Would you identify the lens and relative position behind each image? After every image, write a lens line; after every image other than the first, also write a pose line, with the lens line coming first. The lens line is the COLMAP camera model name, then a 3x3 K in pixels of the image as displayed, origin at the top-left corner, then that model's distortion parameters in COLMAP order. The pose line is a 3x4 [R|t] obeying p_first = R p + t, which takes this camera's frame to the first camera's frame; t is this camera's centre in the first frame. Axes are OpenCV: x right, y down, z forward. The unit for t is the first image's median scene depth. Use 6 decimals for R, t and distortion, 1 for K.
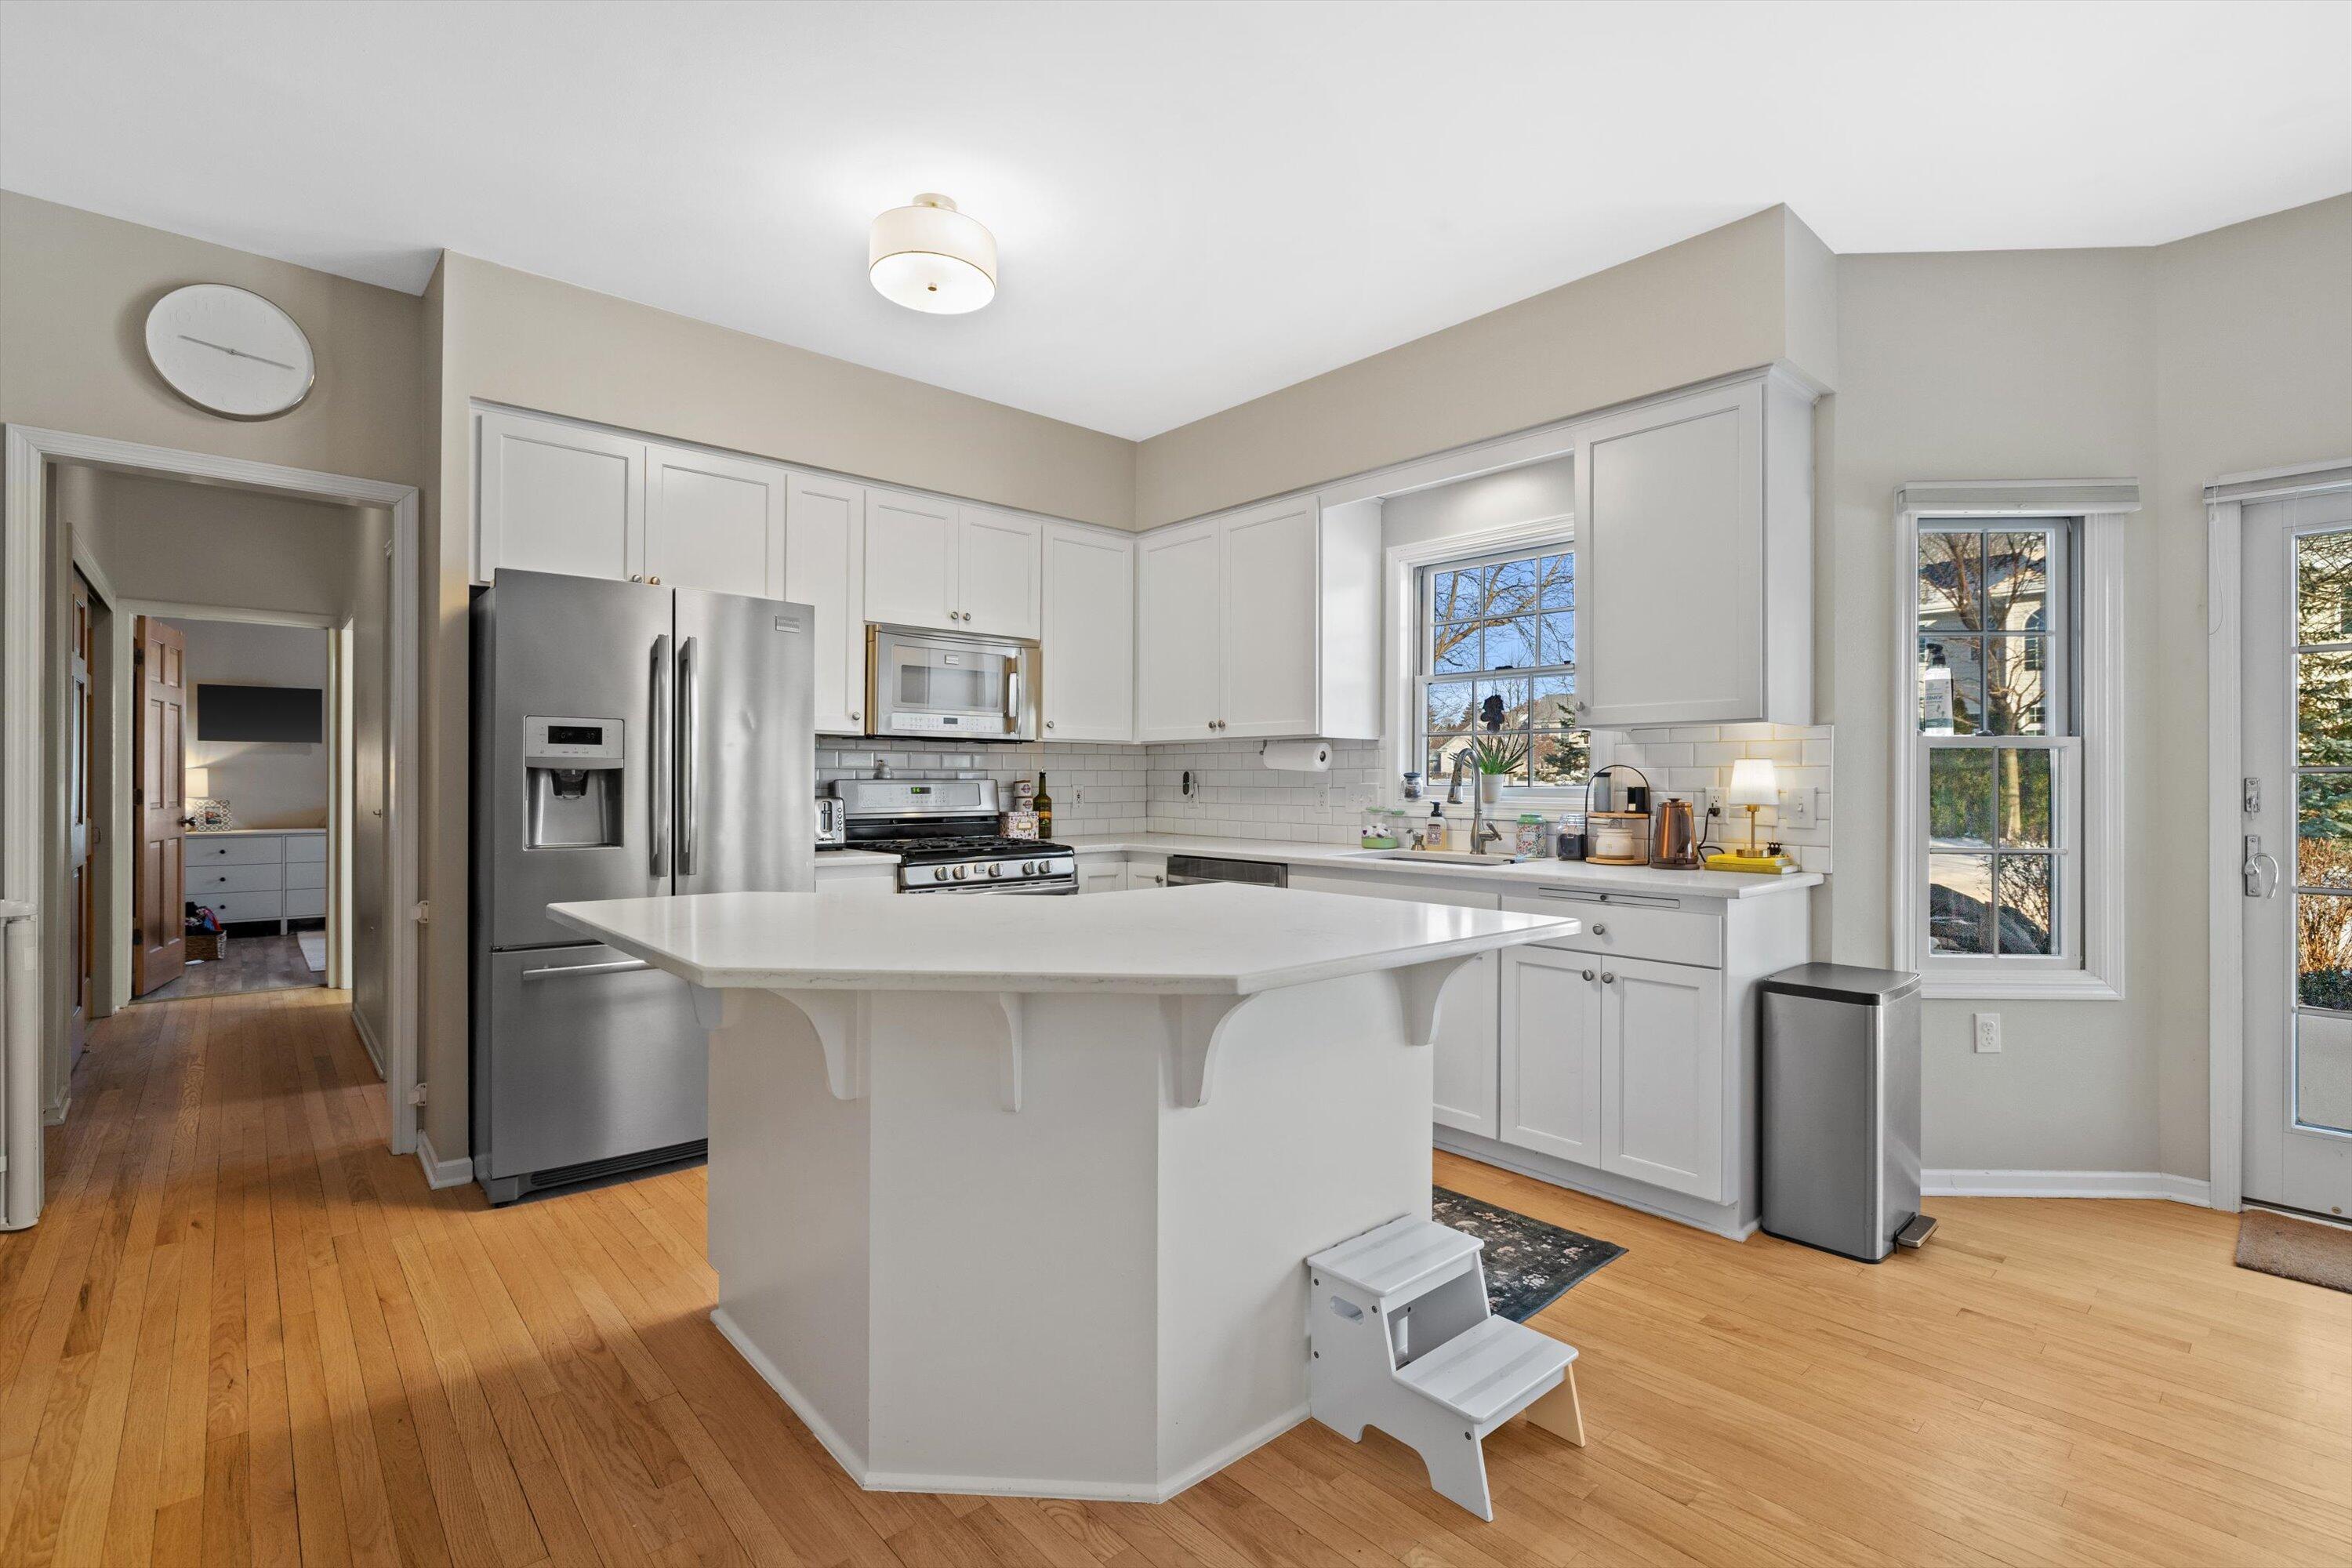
lens RADIAL K [[1057.8, 0, 1176.0], [0, 1057.8, 784.0], [0, 0, 1]] dist [-0.001130, -0.000194]
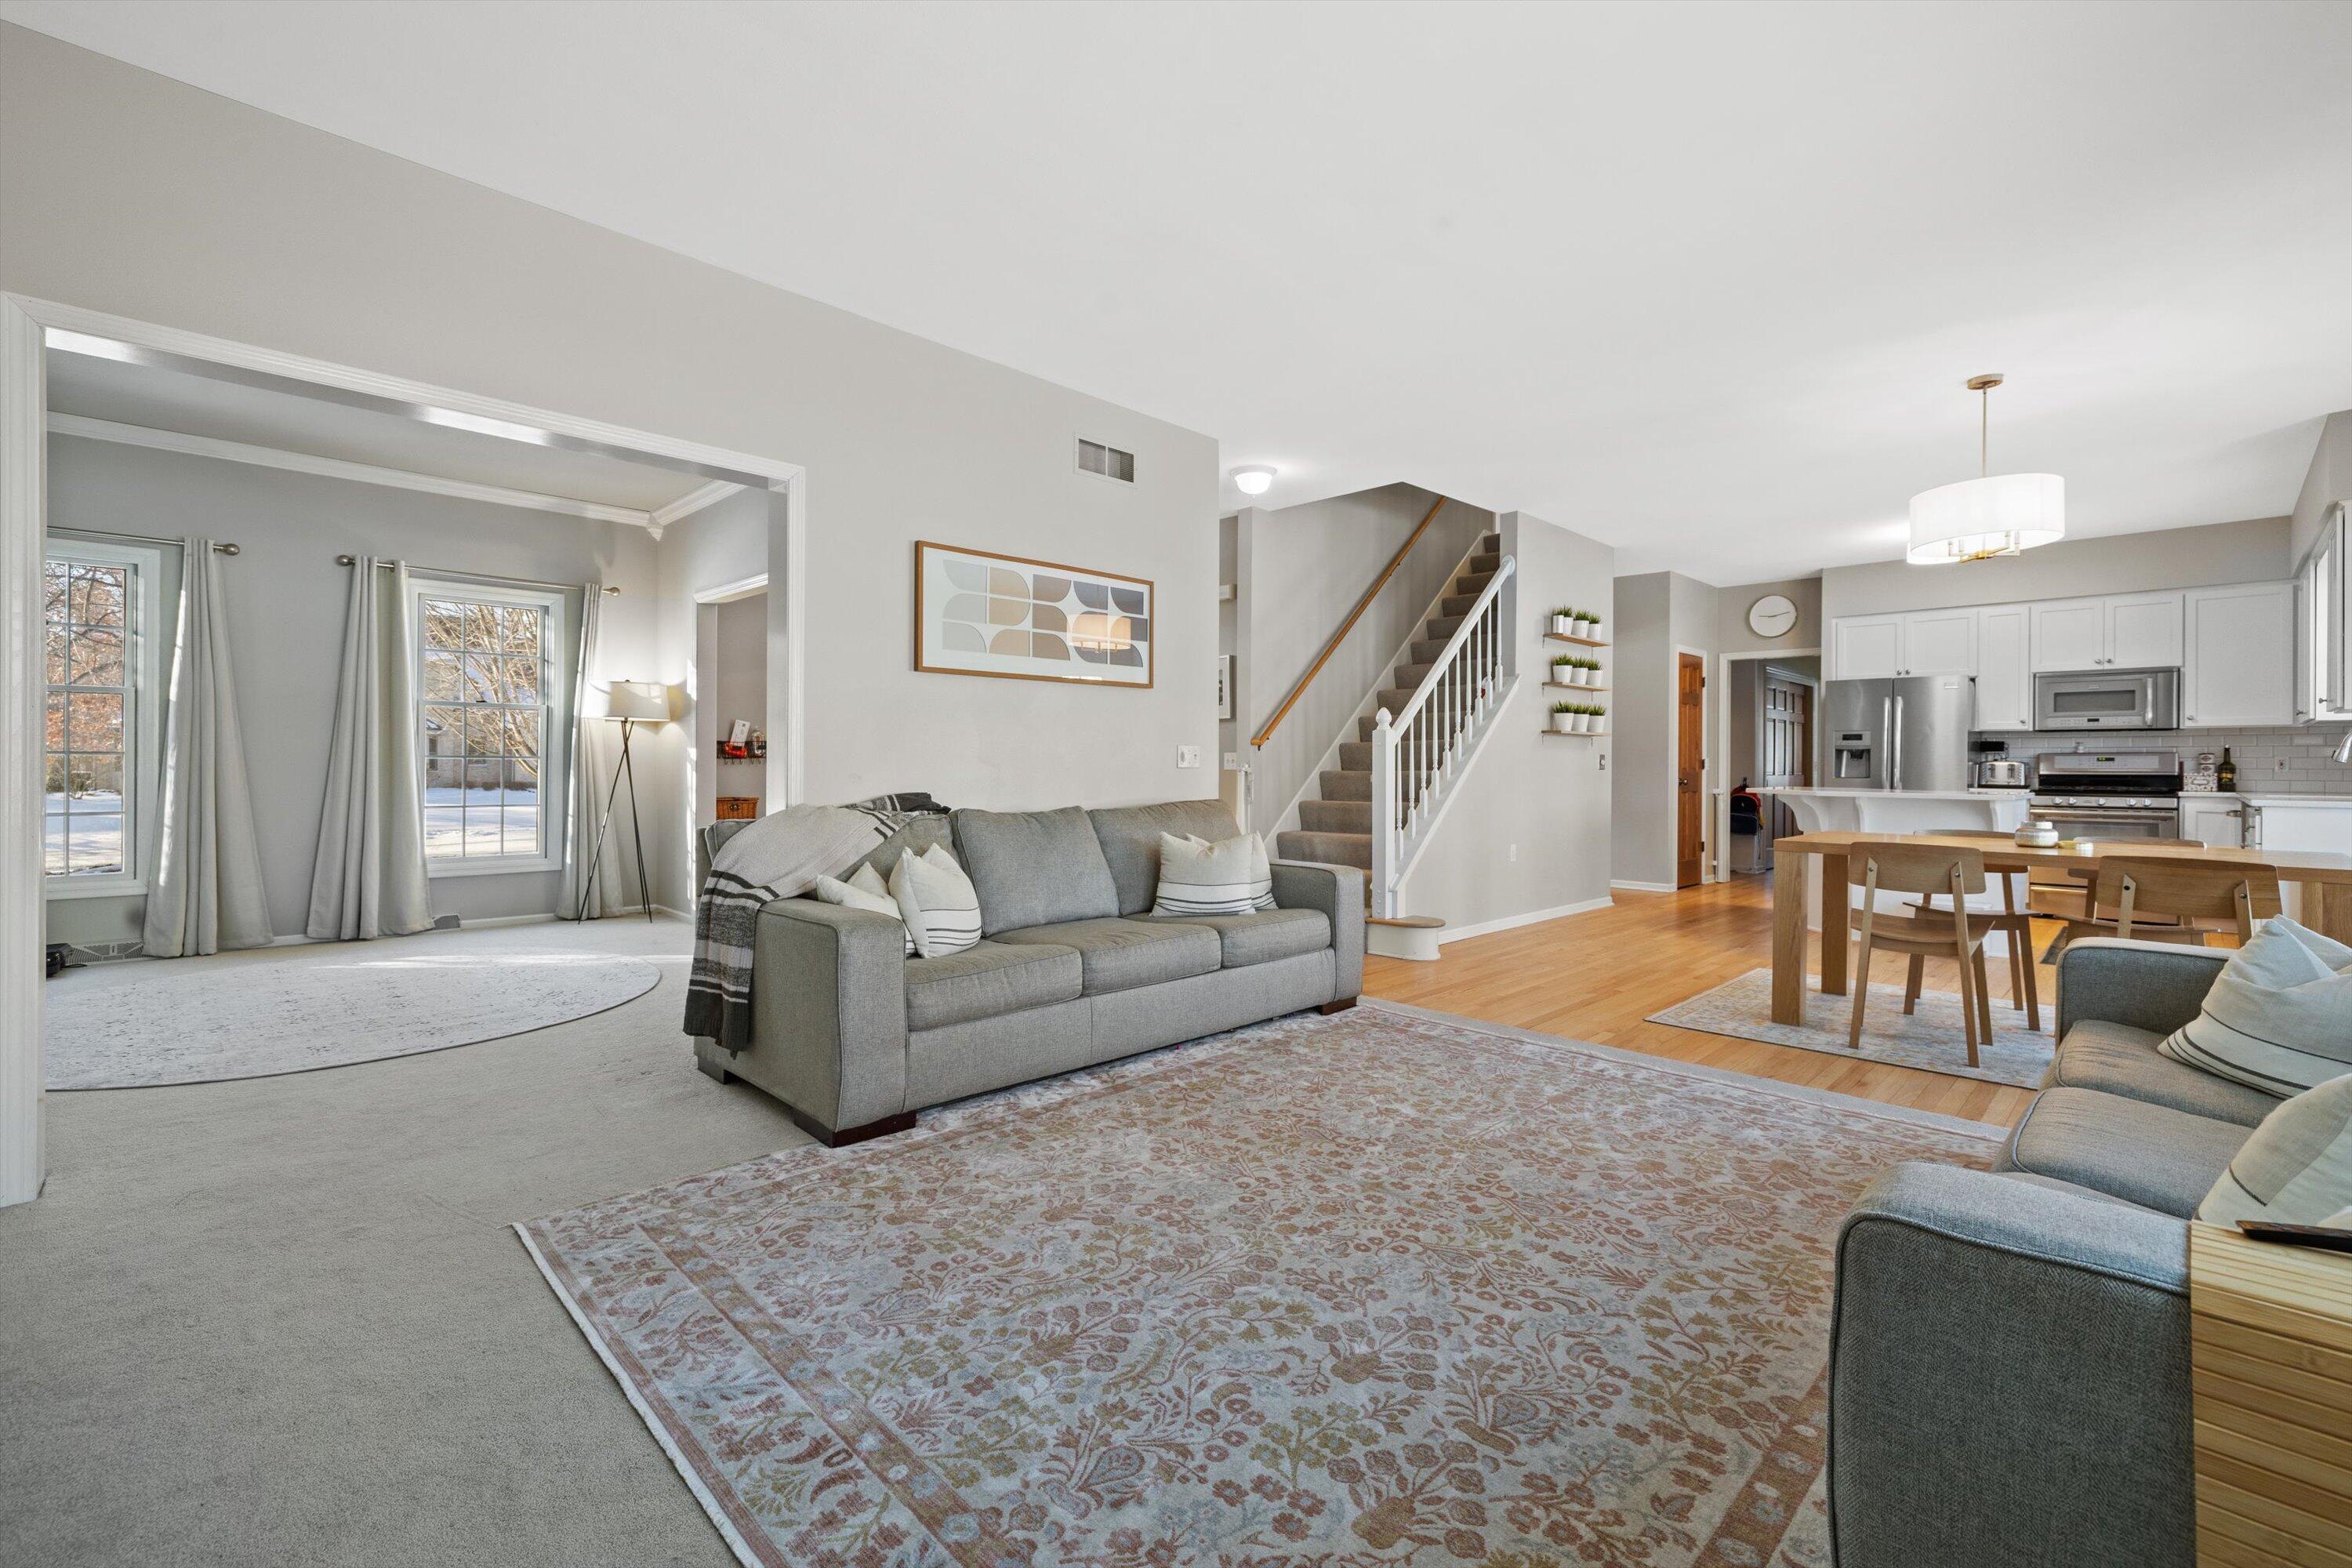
lens RADIAL K [[1007.4, 0, 1163.6], [0, 1007.4, 761.0], [0, 0, 1]] dist [0.002878, 0.000449]
pose [[0.043155, -0.007750, -0.999038, 1.446218], [-0.008848, 0.999928, -0.008139, 0.038459], [0.999029, 0.009190, 0.043083, -0.660835]]
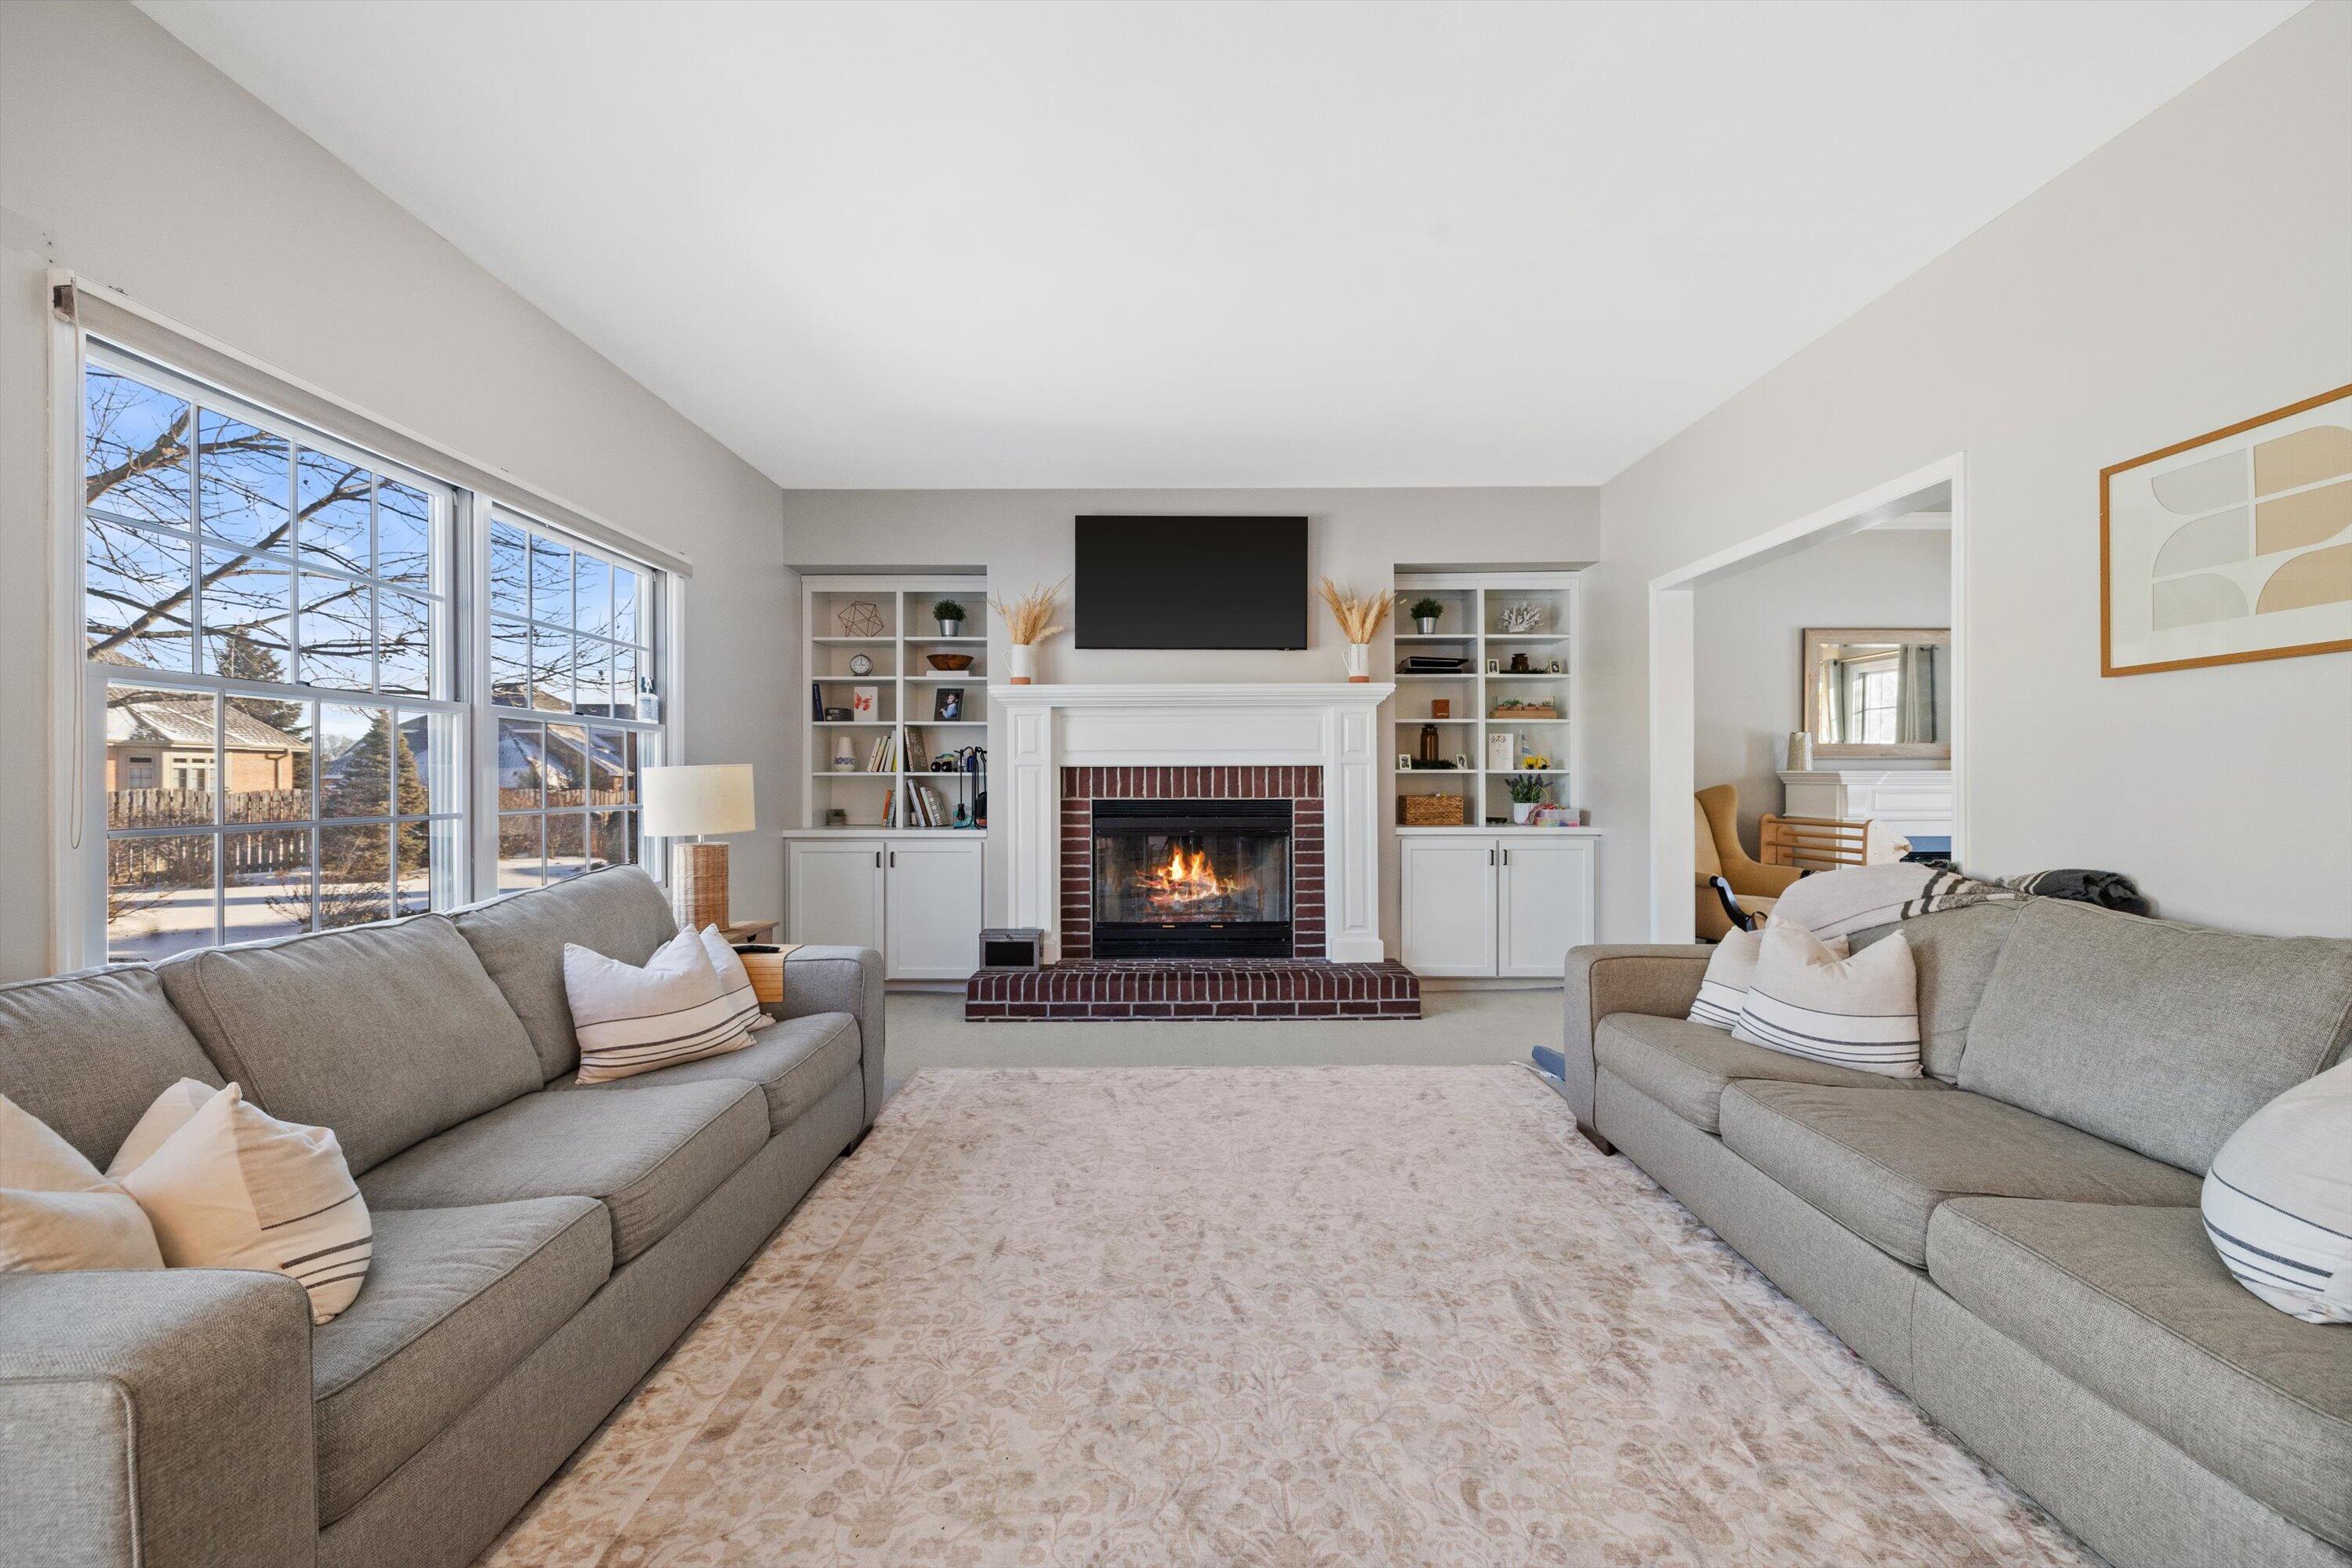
lens RADIAL K [[1004.9, 0, 1168.7], [0, 1004.9, 782.6], [0, 0, 1]] dist [0.003487, 0.000211]
pose [[-0.743708, -0.004751, 0.668487, 0.505792], [-0.000474, 0.999978, 0.006580, 0.006658], [-0.668504, 0.004577, -0.743694, -0.043734]]
